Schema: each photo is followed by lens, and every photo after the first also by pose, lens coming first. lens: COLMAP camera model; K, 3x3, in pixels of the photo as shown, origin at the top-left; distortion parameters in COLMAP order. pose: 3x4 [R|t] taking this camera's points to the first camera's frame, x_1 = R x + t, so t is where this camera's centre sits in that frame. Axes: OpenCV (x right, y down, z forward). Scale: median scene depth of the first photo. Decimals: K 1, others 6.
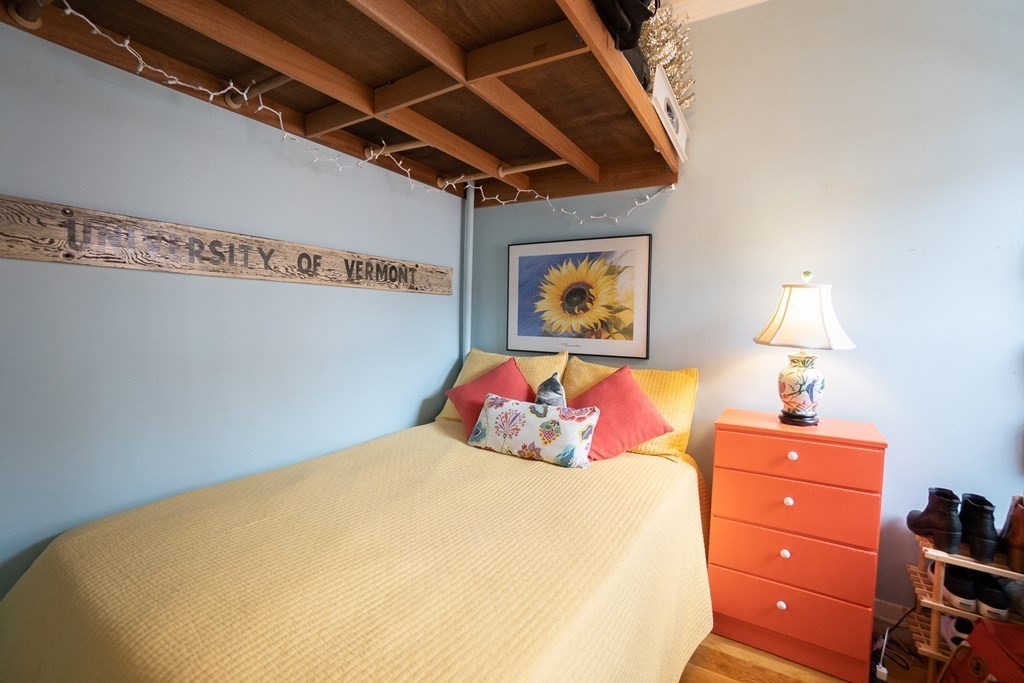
lens RADIAL K [[457.7, 0, 509.3], [0, 457.7, 337.0], [0, 0, 1]] dist [-0.064400, 0.023791]
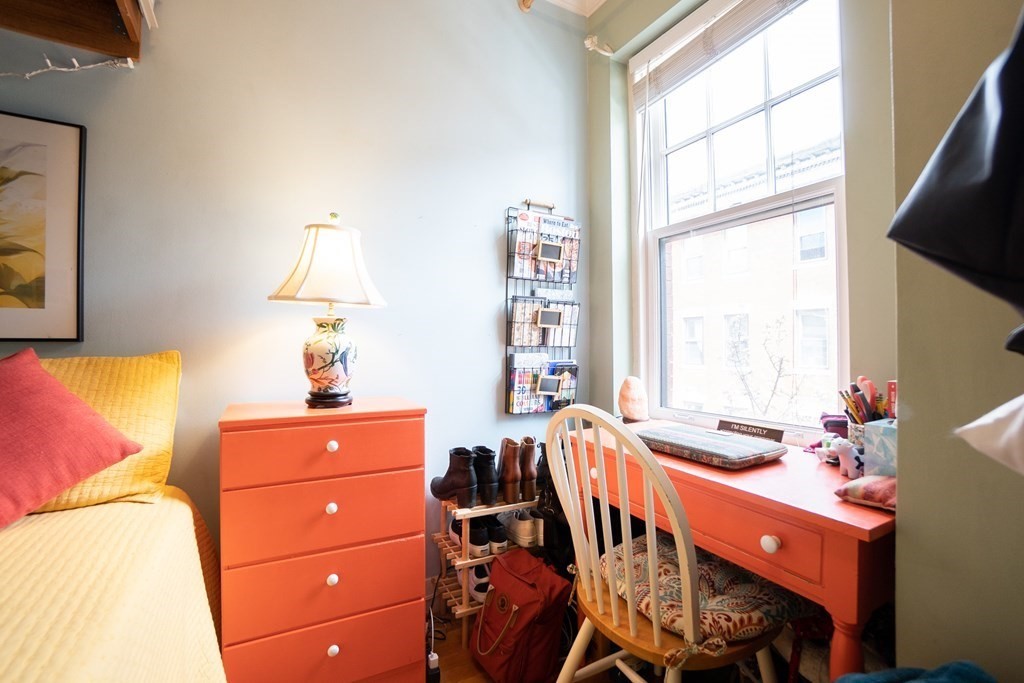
lens RADIAL K [[457.7, 0, 509.3], [0, 457.7, 337.0], [0, 0, 1]] dist [-0.064400, 0.023791]
pose [[0.489719, -0.008556, 0.871838, 0.113461], [0.048160, 0.998691, -0.017251, 0.105131], [-0.870549, 0.050436, 0.489490, 0.341652]]
